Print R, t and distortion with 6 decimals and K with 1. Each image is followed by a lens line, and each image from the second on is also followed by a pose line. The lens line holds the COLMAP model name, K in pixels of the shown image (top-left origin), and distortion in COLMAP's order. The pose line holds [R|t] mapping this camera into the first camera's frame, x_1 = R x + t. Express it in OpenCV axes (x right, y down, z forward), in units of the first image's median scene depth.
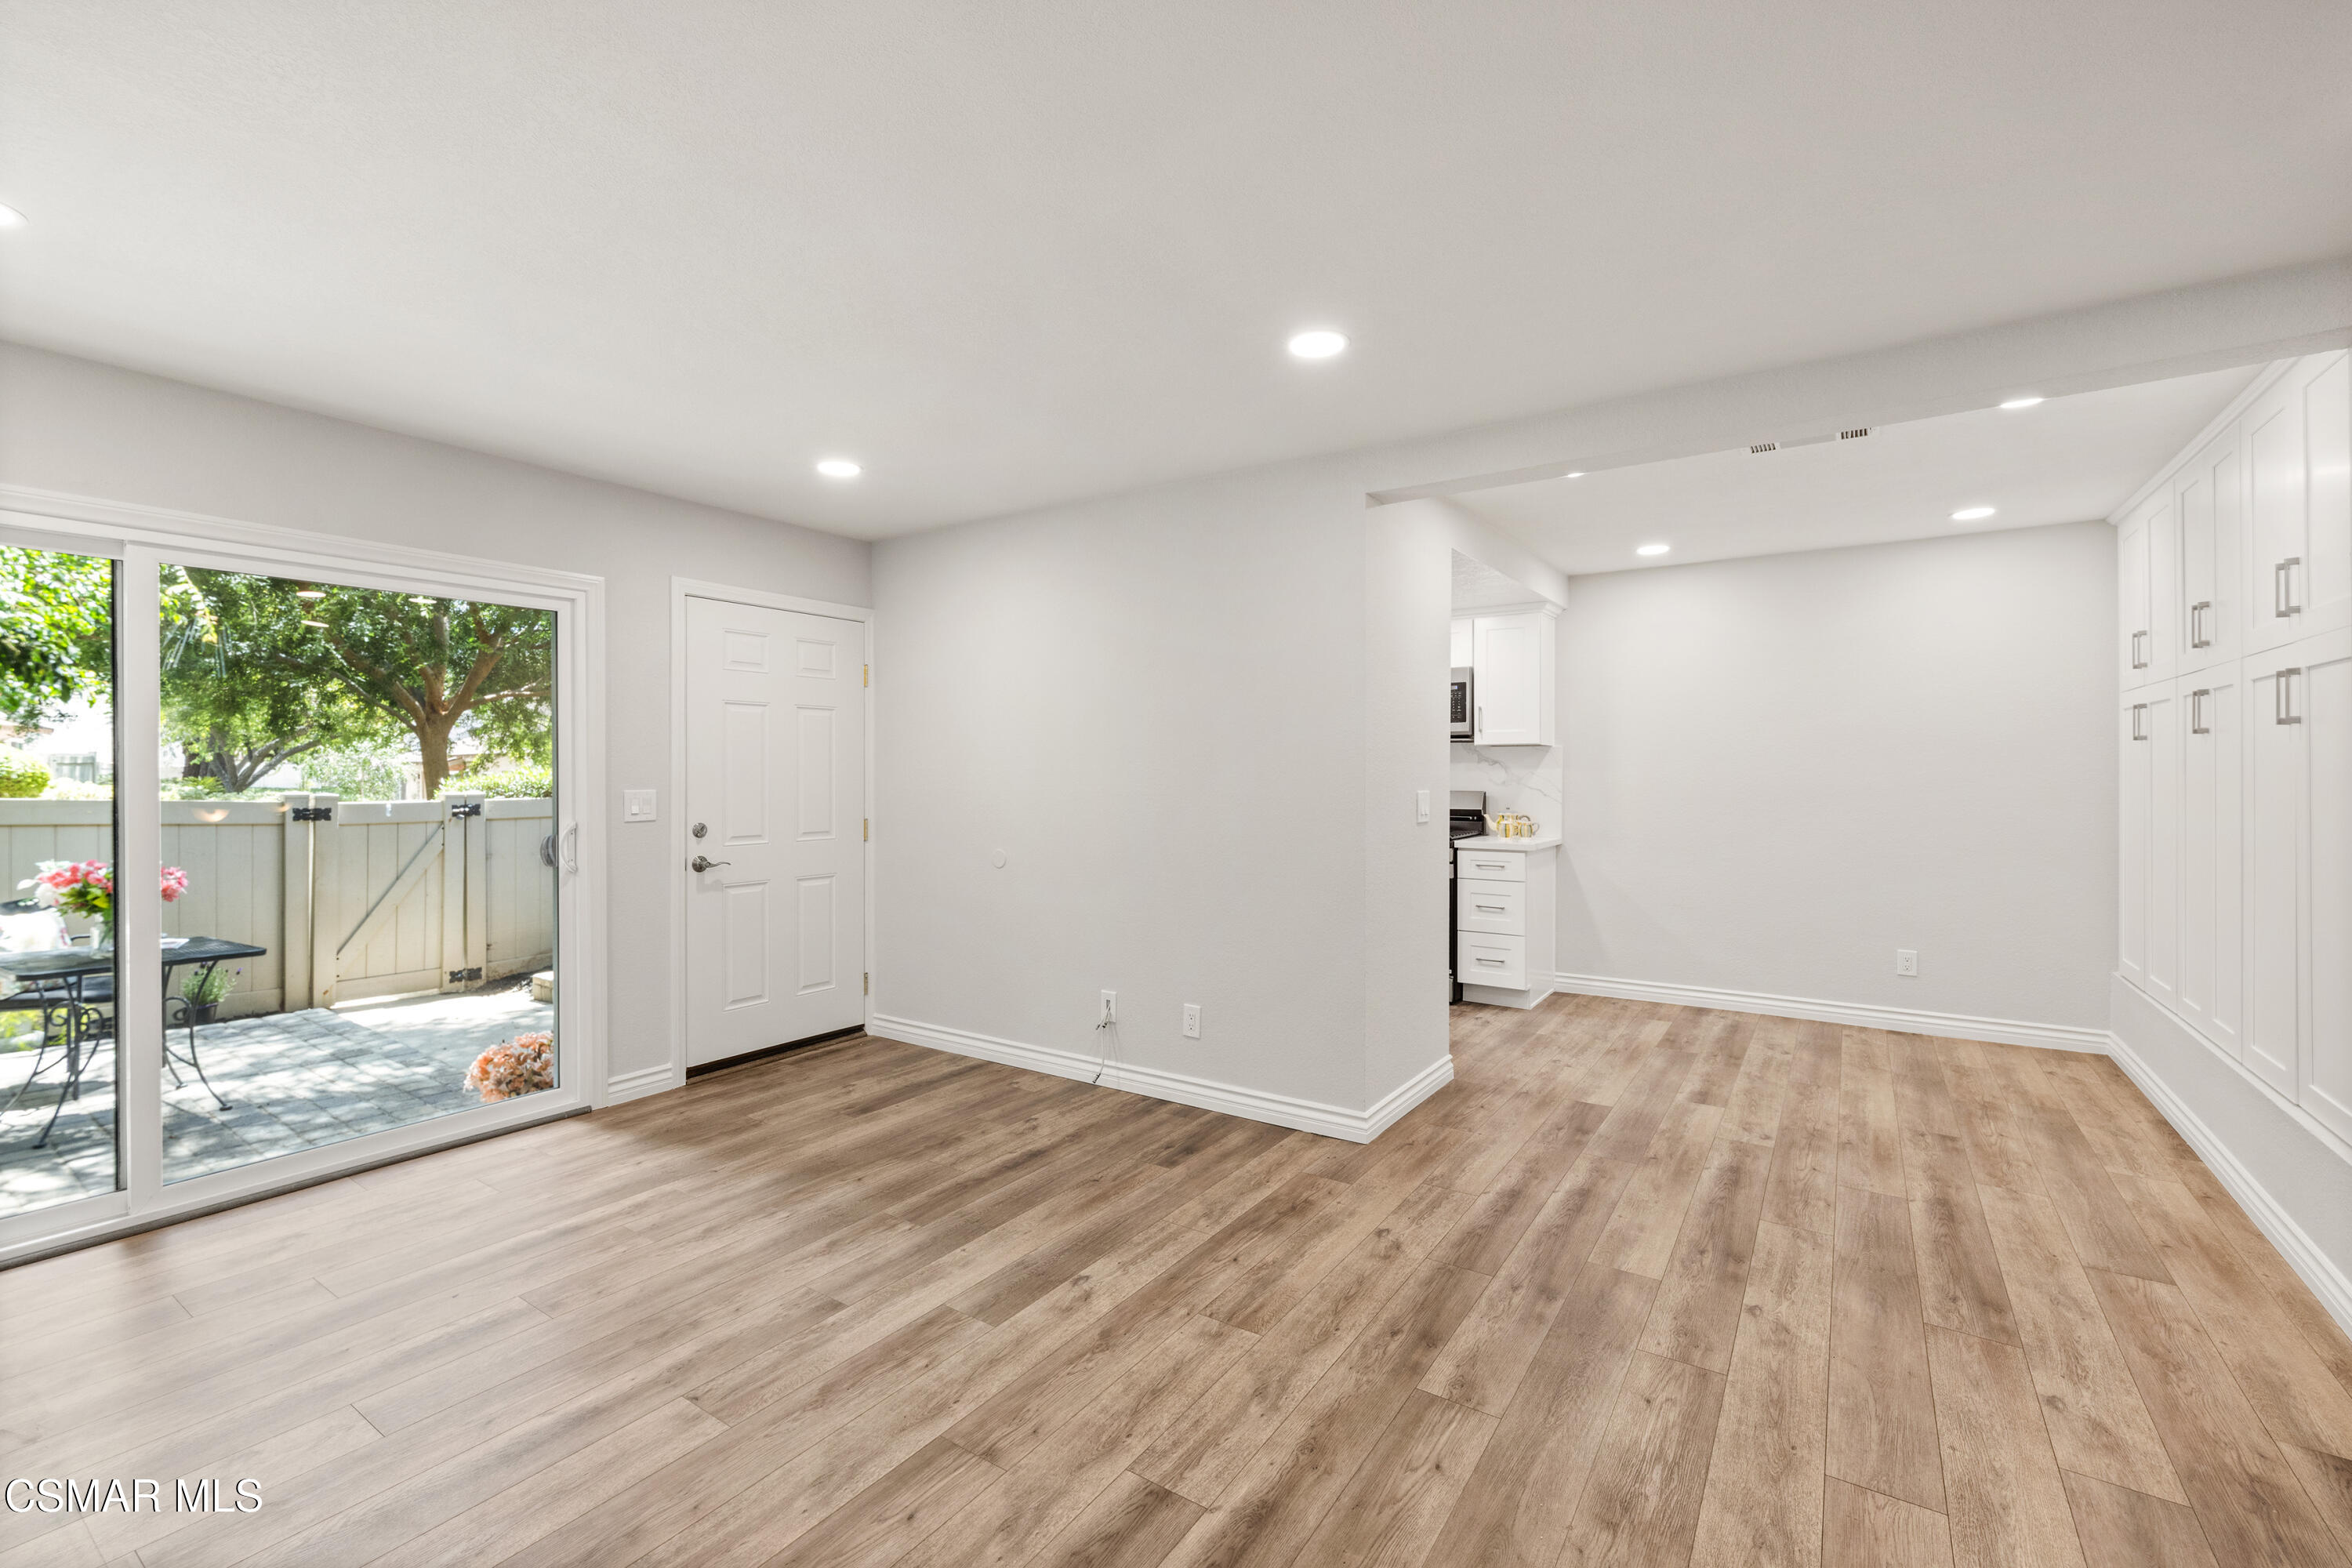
lens RADIAL K [[981.2, 0, 1180.7], [0, 981.2, 768.1], [0, 0, 1]] dist [-0.001610, -0.000374]
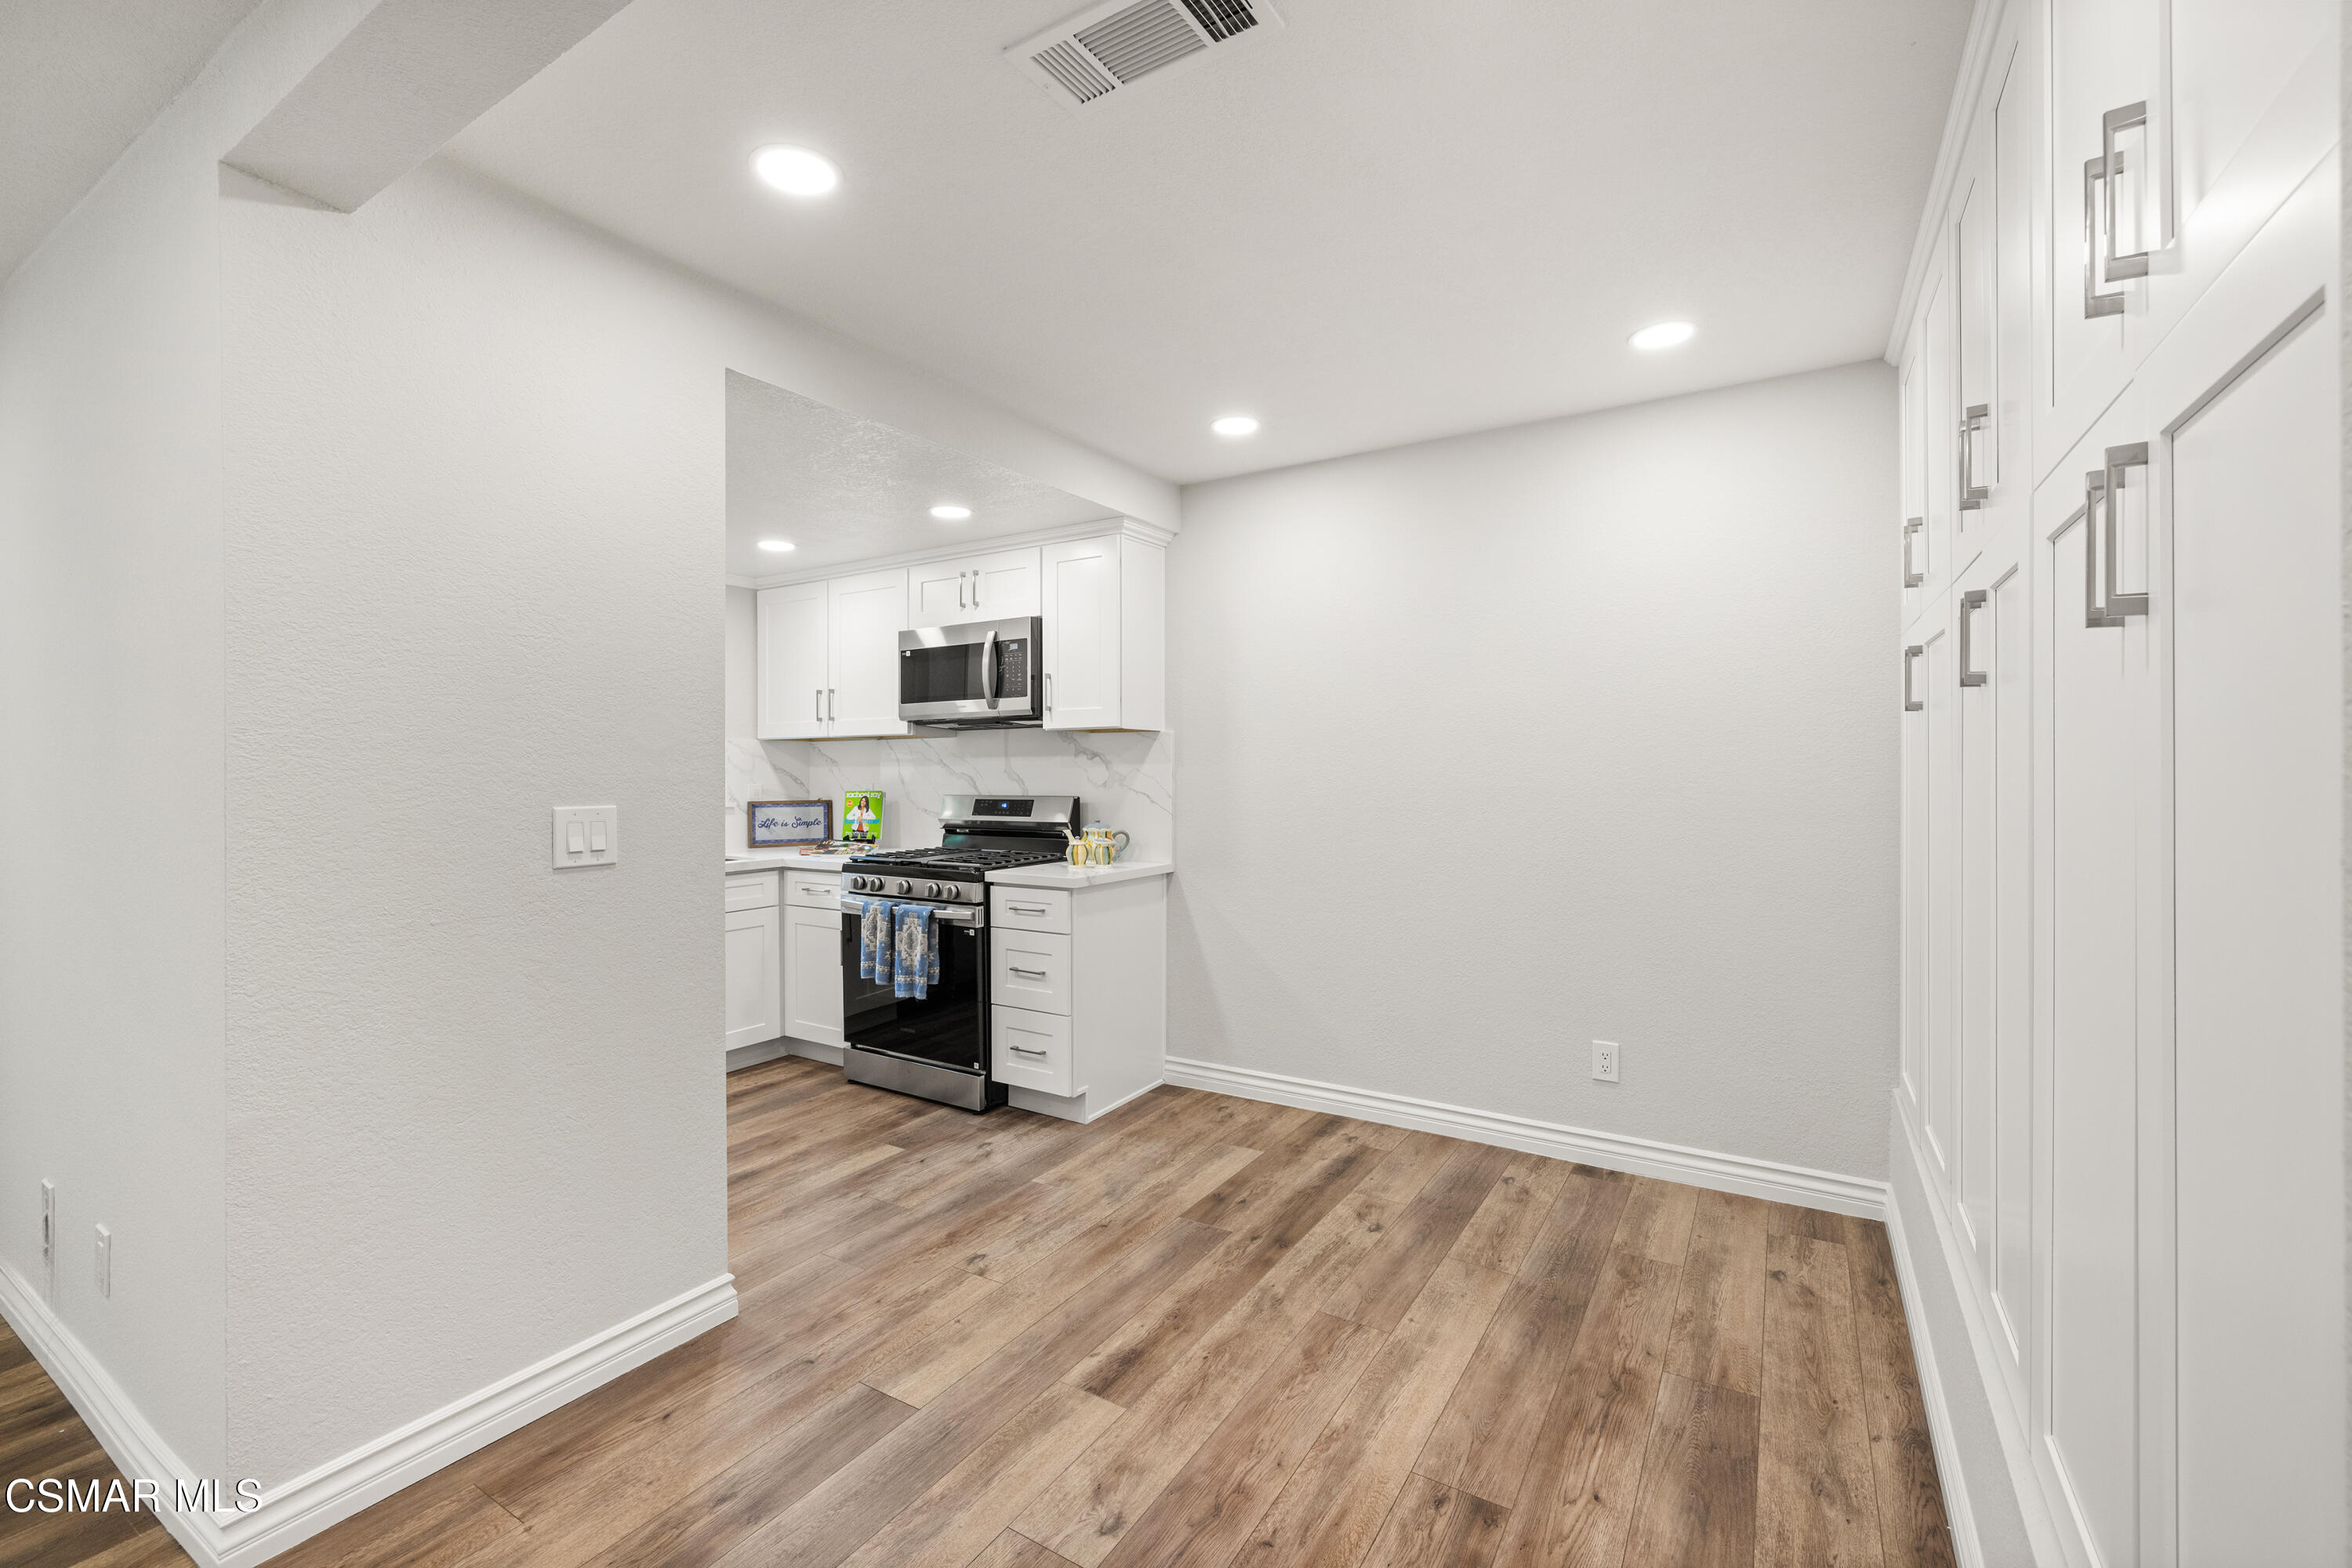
lens RADIAL K [[981.2, 0, 1169.4], [0, 981.2, 773.4], [0, 0, 1]] dist [-0.001610, -0.000374]
pose [[0.999100, -0.003311, 0.042286, 0.574352], [0.002882, 0.999944, 0.010209, 0.000207], [-0.042318, -0.010078, 0.999053, 0.491761]]
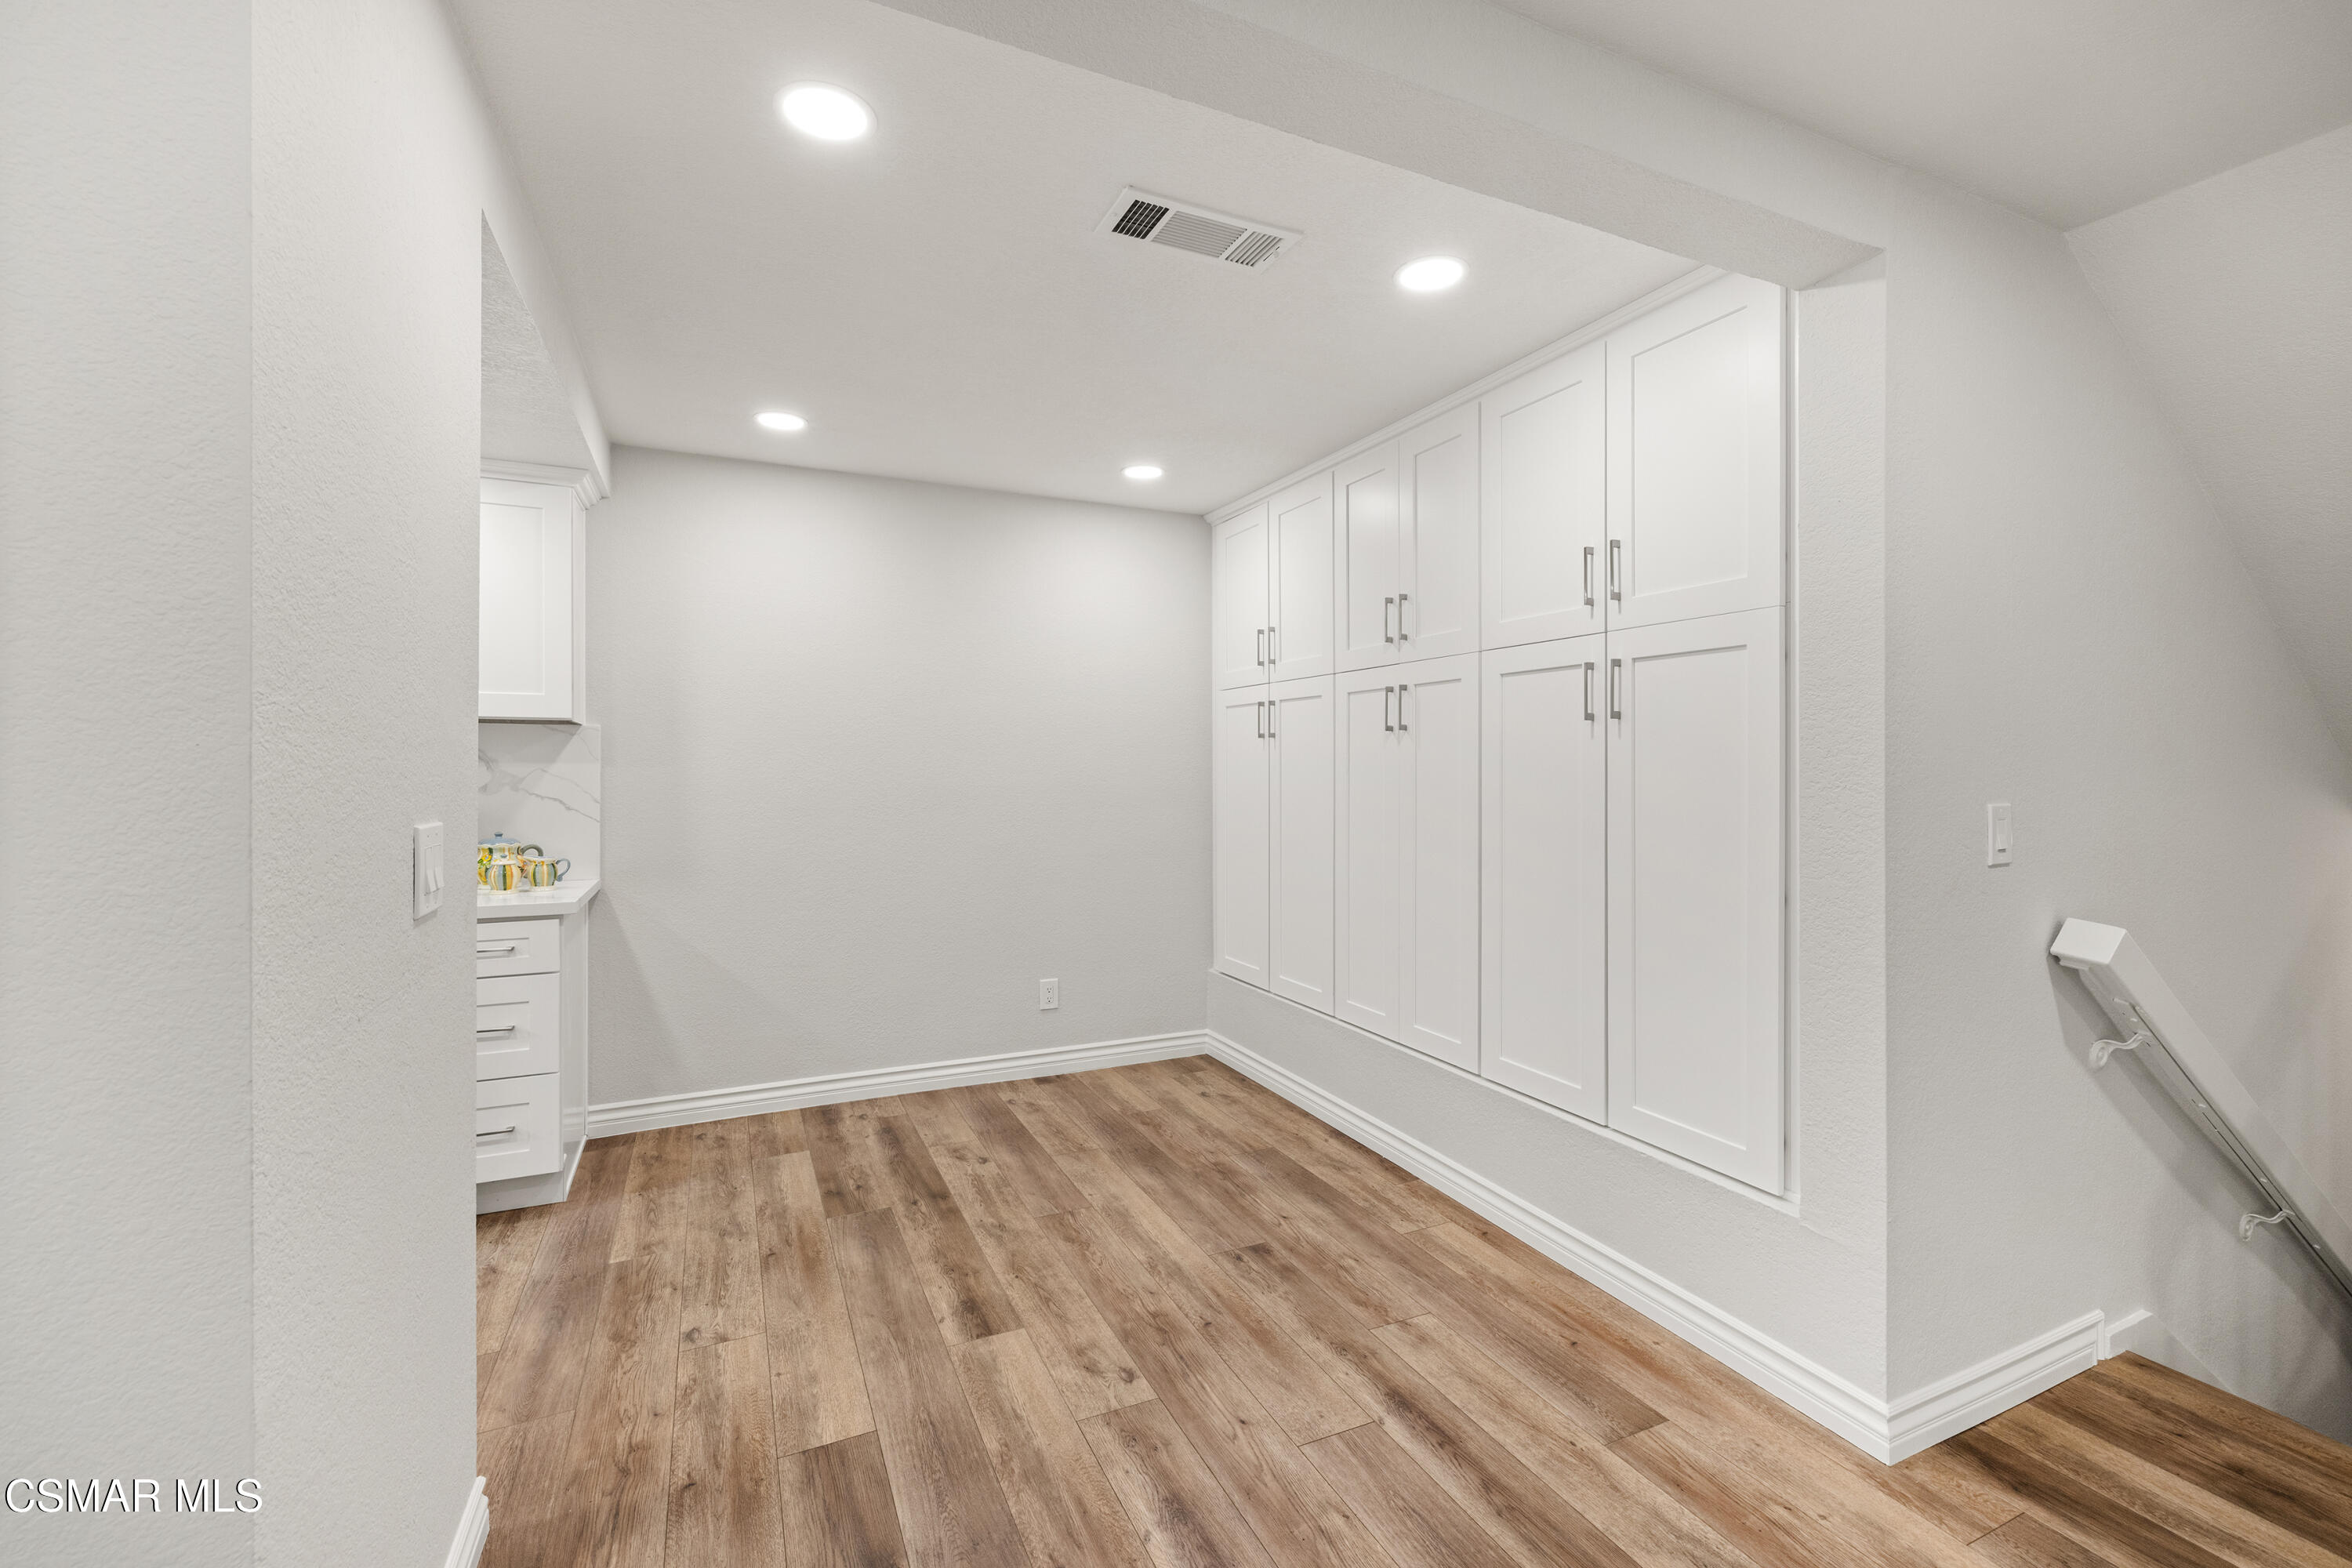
lens RADIAL K [[981.2, 0, 1182.1], [0, 981.2, 784.4], [0, 0, 1]] dist [-0.001610, -0.000374]
pose [[0.510038, -0.011098, 0.860080, 0.092007], [-0.007091, 0.999829, 0.017107, 0.000973], [-0.860123, -0.014824, 0.509872, 0.632827]]
